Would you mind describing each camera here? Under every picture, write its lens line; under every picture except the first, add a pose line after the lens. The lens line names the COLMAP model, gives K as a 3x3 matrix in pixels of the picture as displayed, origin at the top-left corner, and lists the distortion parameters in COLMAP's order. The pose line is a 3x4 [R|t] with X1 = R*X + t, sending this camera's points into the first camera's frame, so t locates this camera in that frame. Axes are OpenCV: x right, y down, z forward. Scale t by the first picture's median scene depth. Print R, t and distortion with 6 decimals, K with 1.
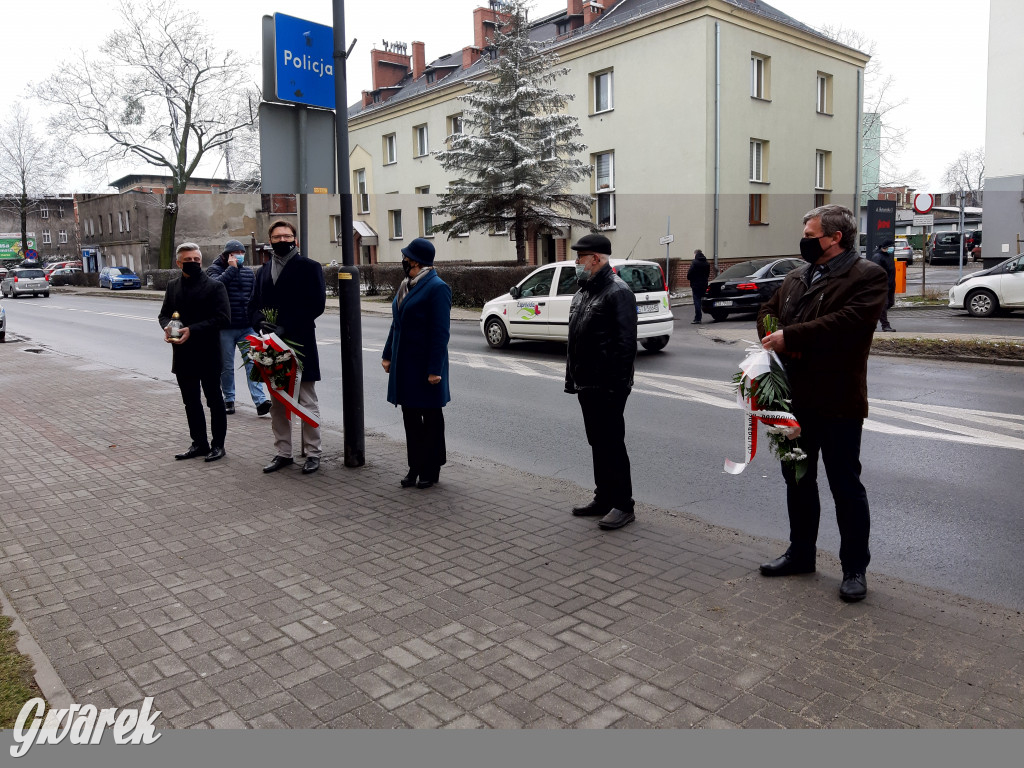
lens RADIAL K [[823.7, 0, 515.7], [0, 823.7, 379.7], [0, 0, 1]] dist [0.082200, -0.170879]
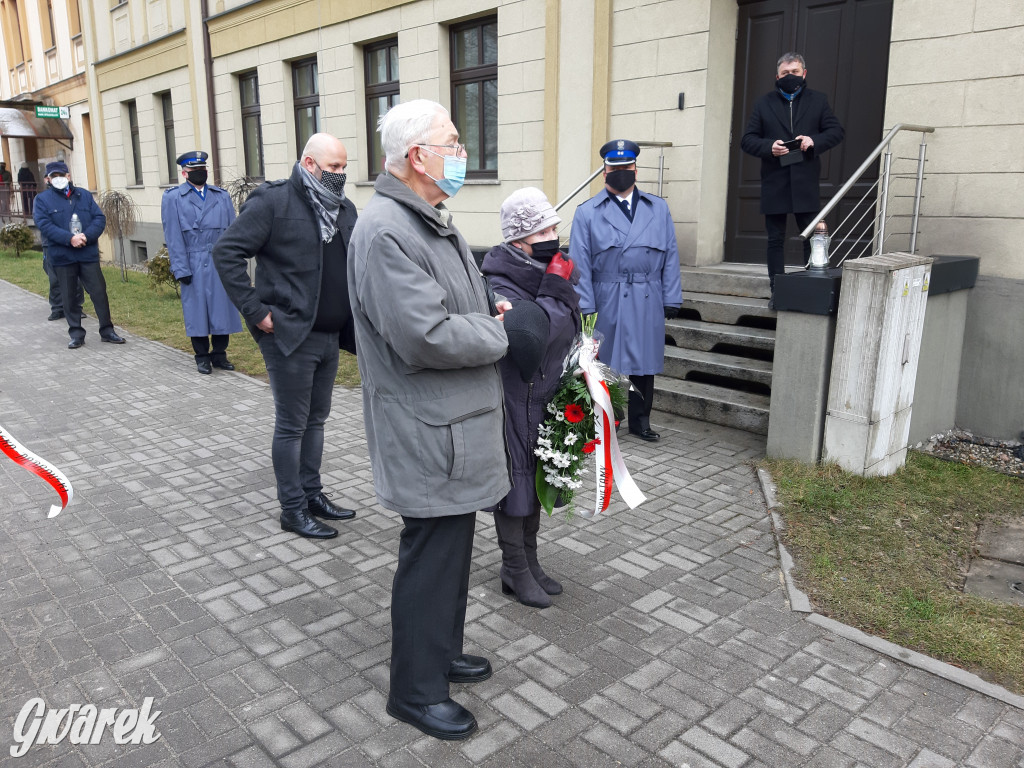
lens RADIAL K [[823.7, 0, 515.7], [0, 823.7, 379.7], [0, 0, 1]] dist [0.082200, -0.170879]
pose [[-0.999477, 0.025837, -0.019462, -0.106937], [0.017076, 0.932434, 0.360936, -0.226768], [0.027472, 0.360415, -0.932387, 1.627900]]
